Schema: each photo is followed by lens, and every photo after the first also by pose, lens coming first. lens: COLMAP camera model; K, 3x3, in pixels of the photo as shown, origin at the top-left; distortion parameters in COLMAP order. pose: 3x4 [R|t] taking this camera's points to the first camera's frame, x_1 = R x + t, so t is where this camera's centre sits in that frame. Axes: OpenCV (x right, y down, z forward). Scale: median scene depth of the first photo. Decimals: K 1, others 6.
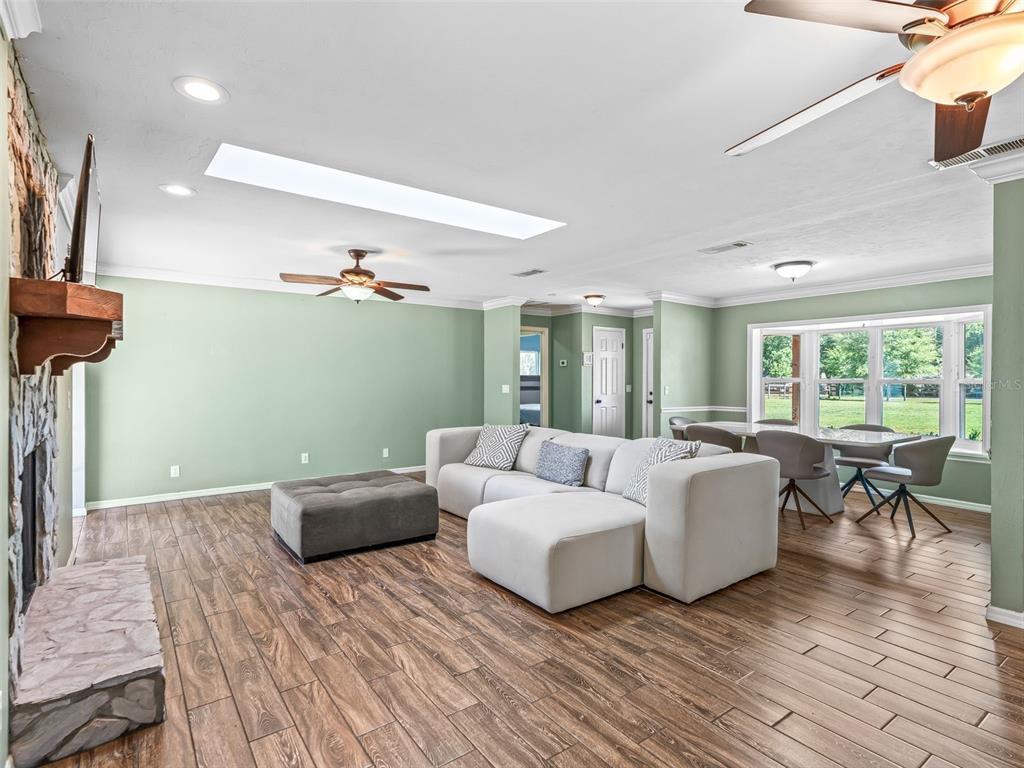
lens RADIAL K [[520.7, 0, 512.0], [0, 520.7, 384.0], [0, 0, 1]] dist [0.000035, 0.000184]
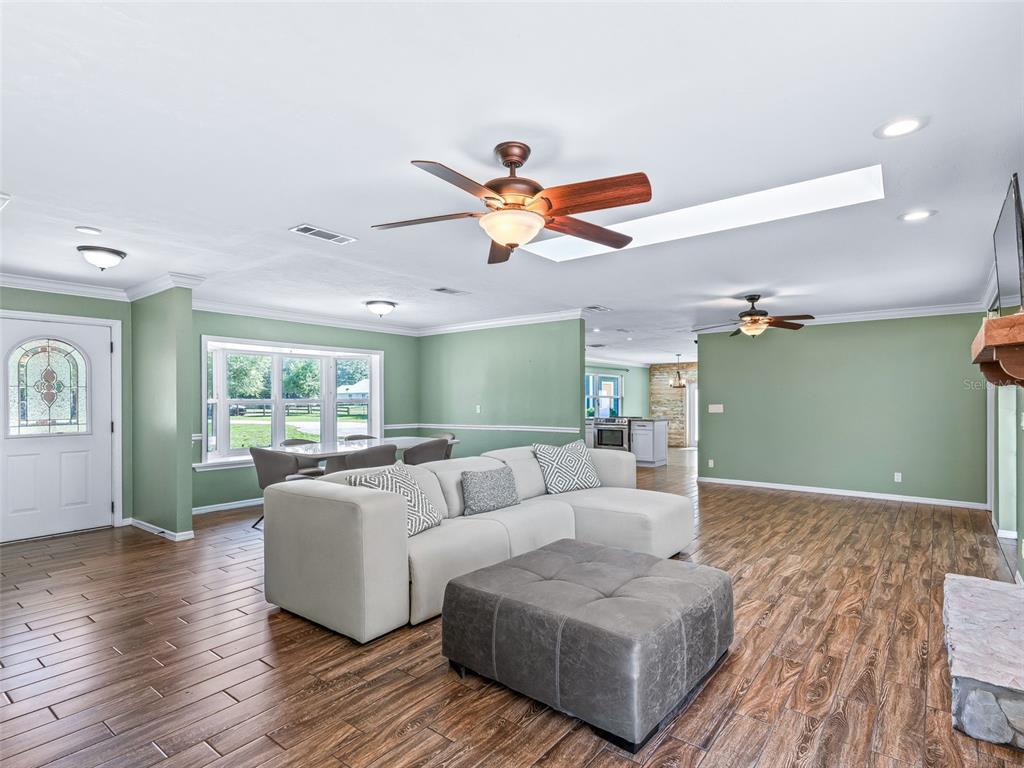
lens RADIAL K [[539.2, 0, 513.9], [0, 539.2, 399.7], [0, 0, 1]] dist [0.000290, 0.000188]
pose [[-0.258469, -0.005165, 0.966006, -1.434607], [0.008753, 0.999932, 0.007688, -0.029131], [-0.965980, 0.010443, -0.258406, 2.012661]]
